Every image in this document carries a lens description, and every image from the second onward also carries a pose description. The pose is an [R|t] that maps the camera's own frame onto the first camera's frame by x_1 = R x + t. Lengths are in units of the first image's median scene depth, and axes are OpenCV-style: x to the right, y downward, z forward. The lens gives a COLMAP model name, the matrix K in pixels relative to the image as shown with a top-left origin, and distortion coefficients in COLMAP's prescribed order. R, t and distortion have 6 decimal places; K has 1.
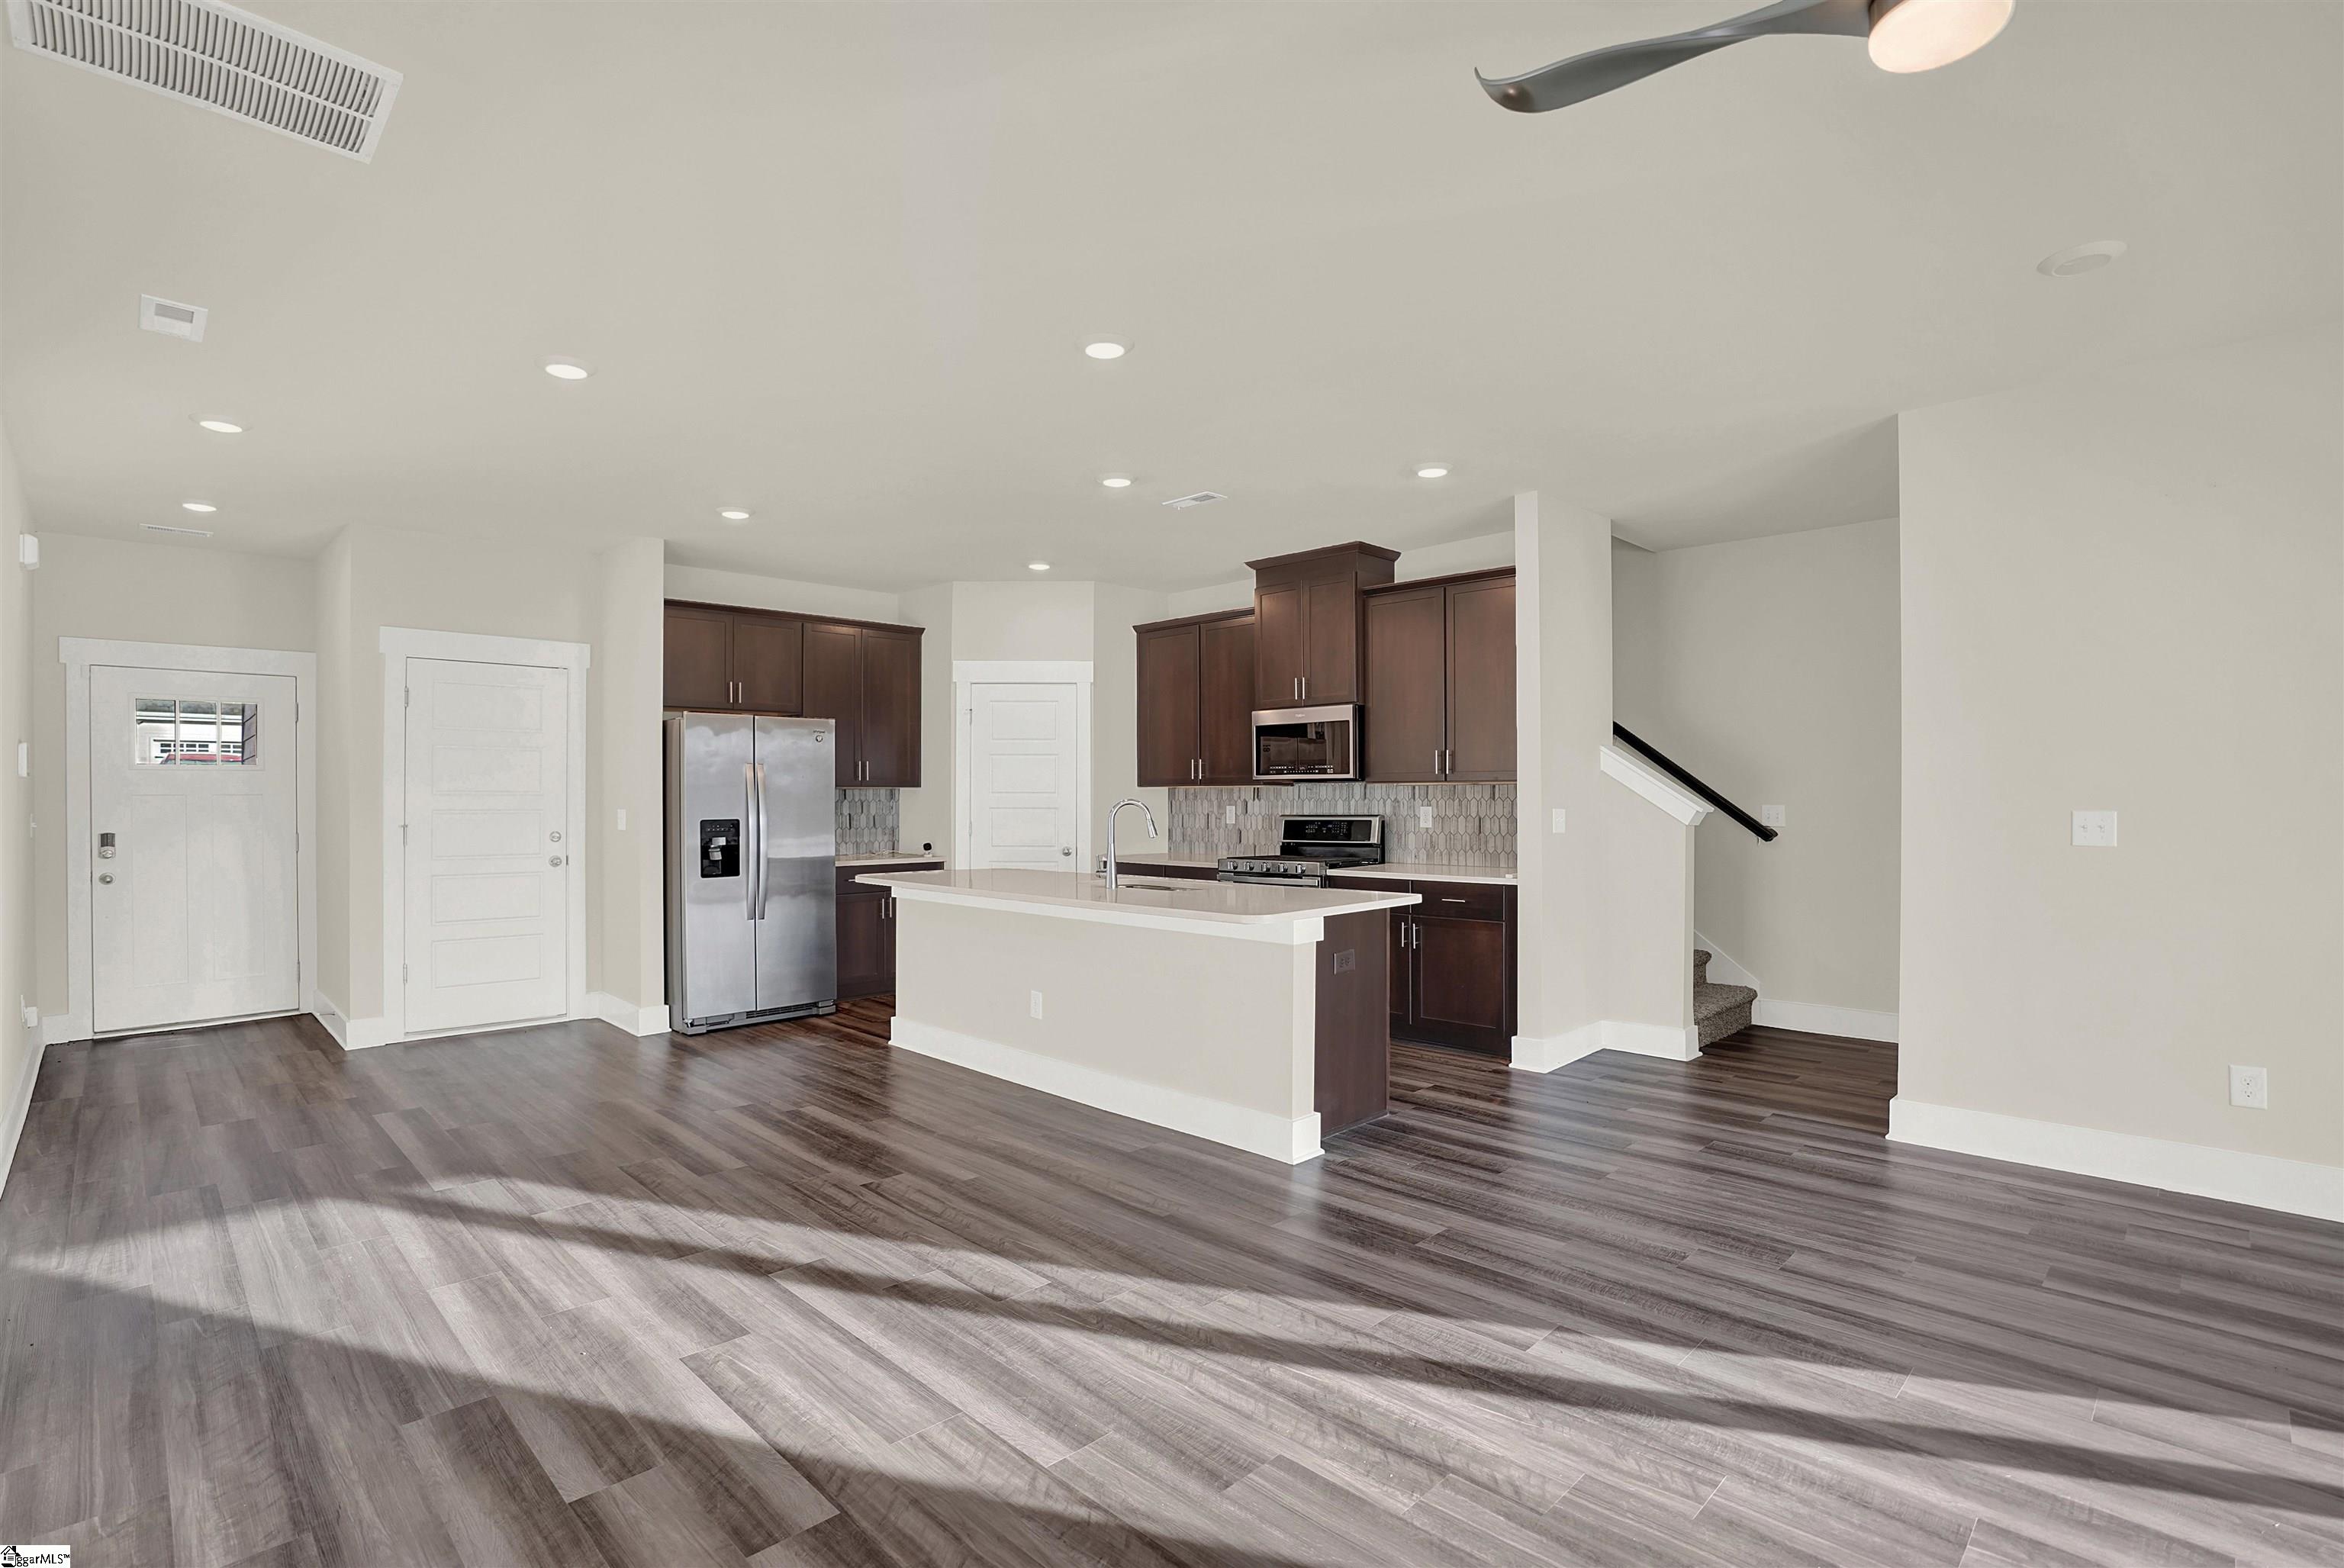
lens RADIAL K [[1103.5, 0, 1168.5], [0, 1103.5, 794.7], [0, 0, 1]] dist [-0.066944, 0.026400]
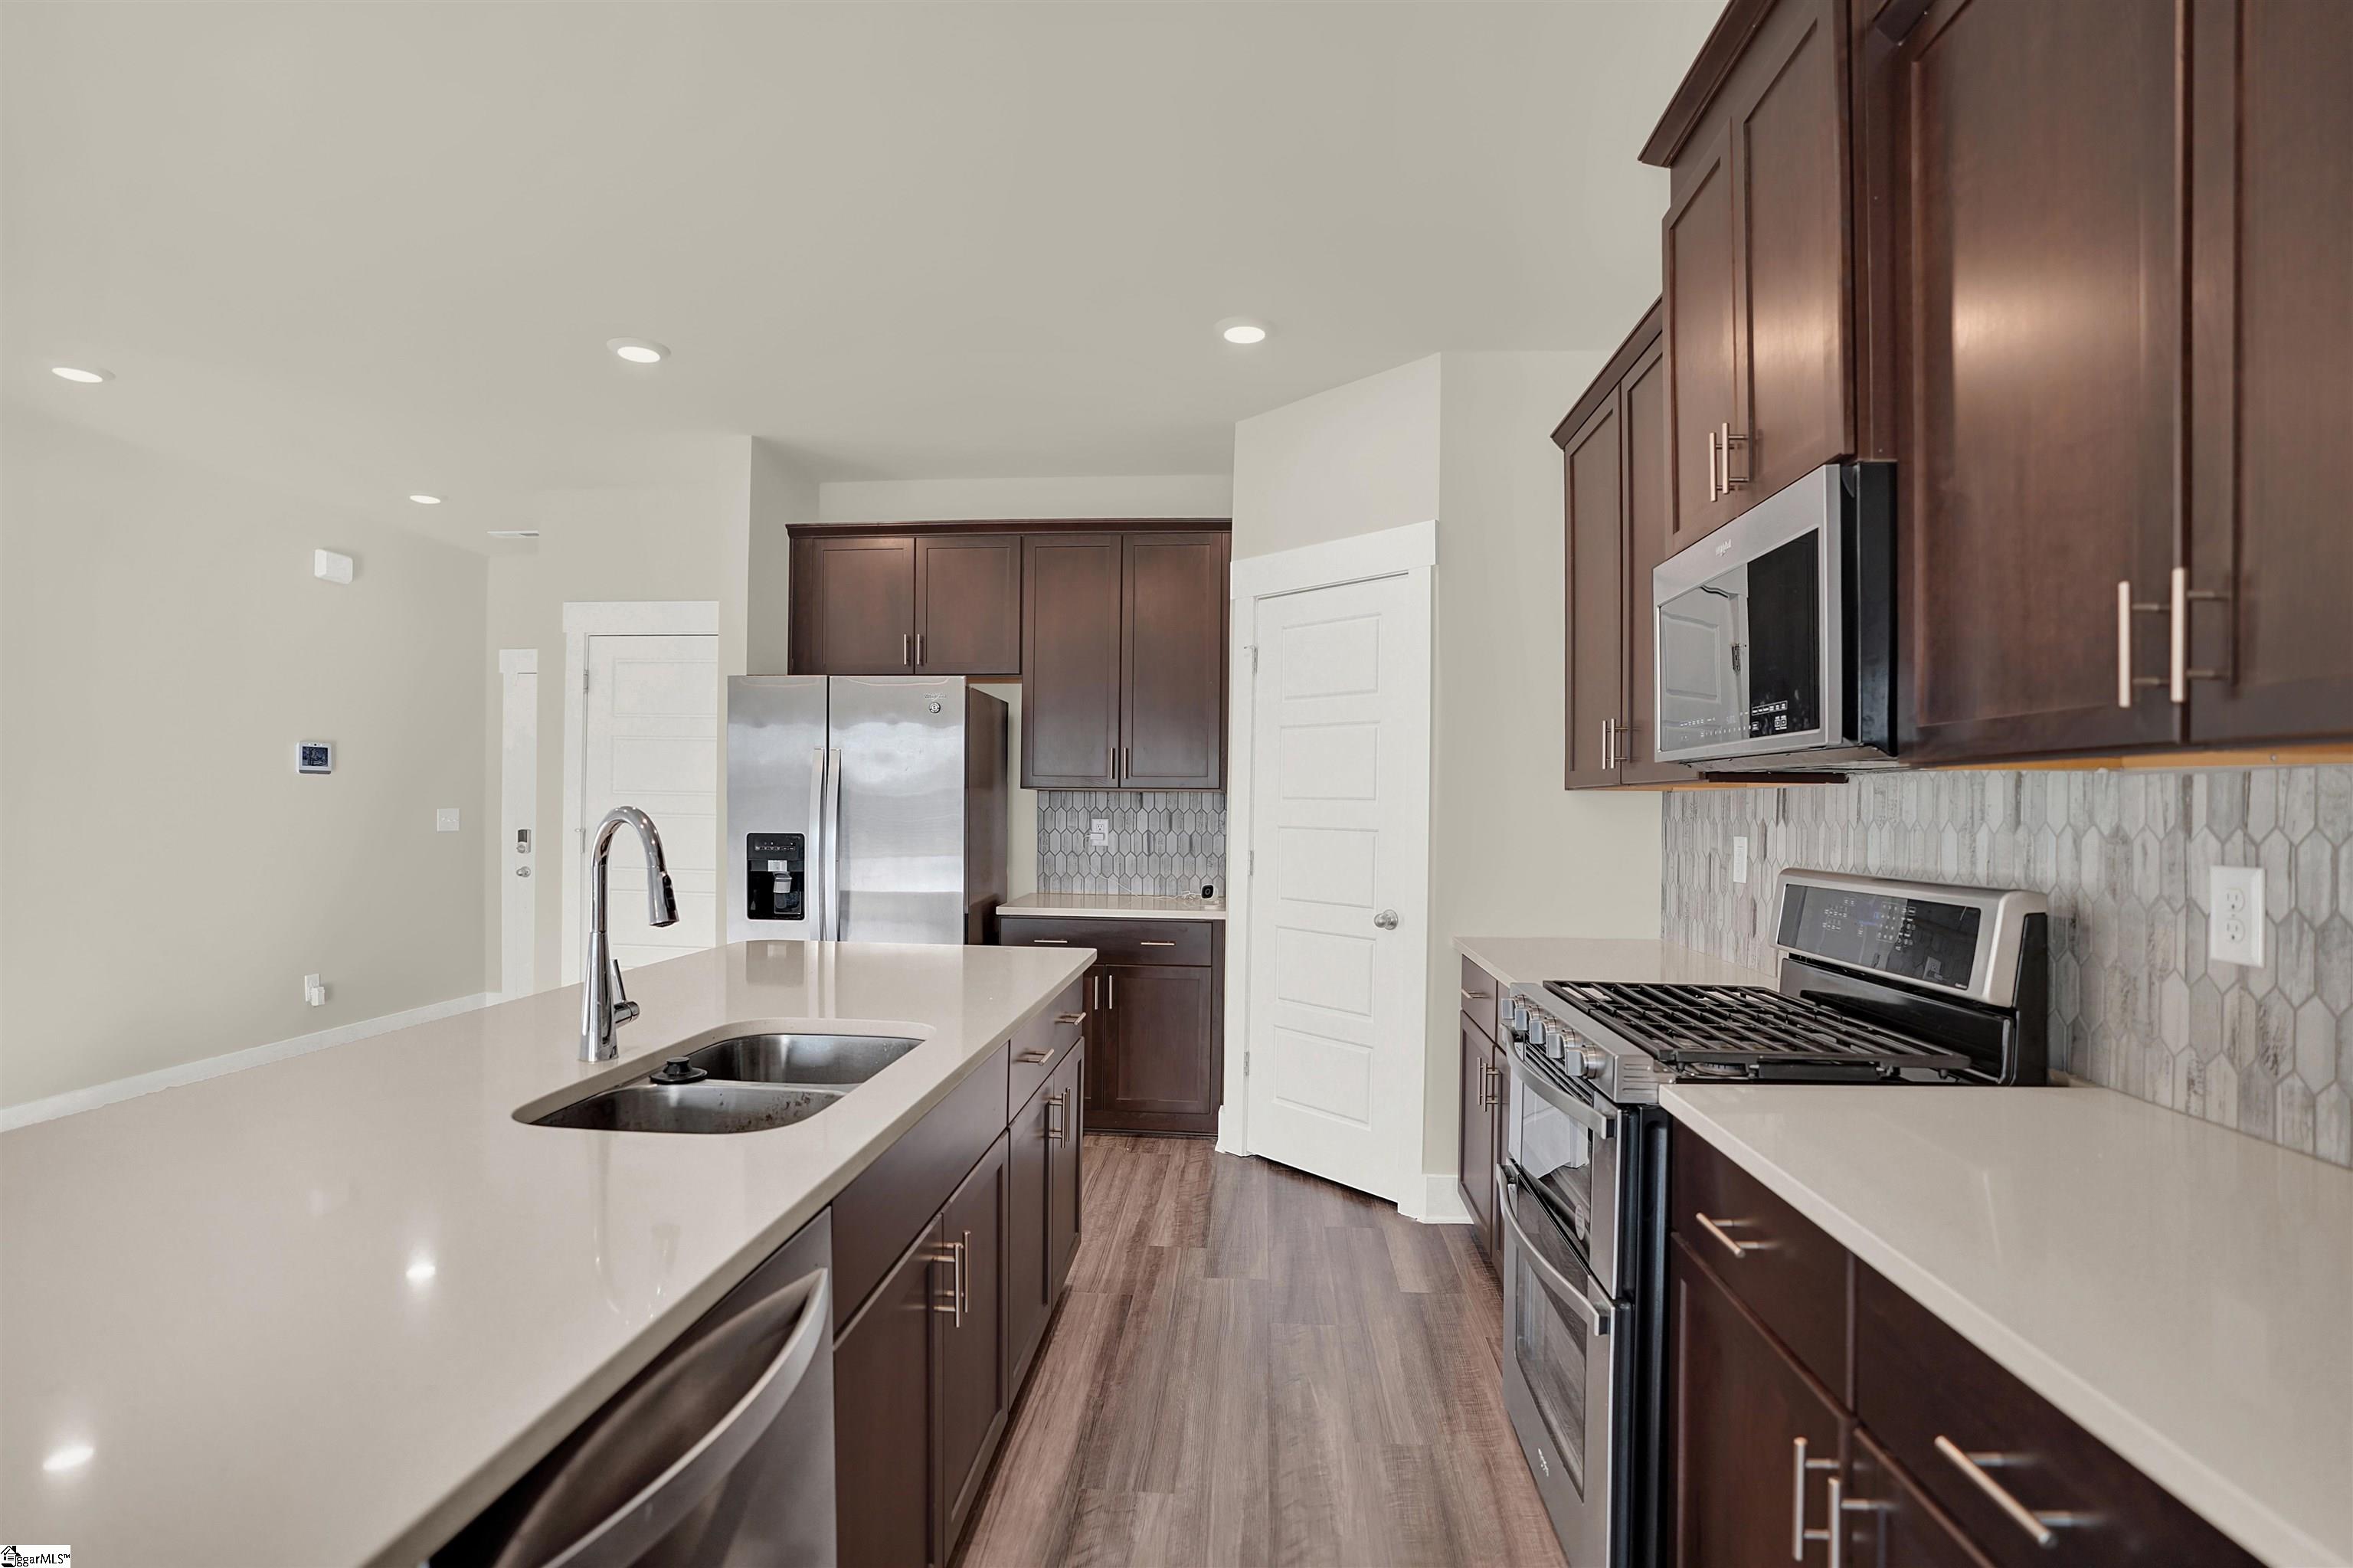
lens RADIAL K [[1126.0, 0, 1203.7], [0, 1126.0, 799.9], [0, 0, 1]] dist [0.000234, 0.000109]
pose [[0.666570, 0.006860, -0.745411, 0.261293], [-0.012445, 0.999921, -0.001925, 0.000171], [0.745339, 0.010560, 0.666602, 0.688916]]
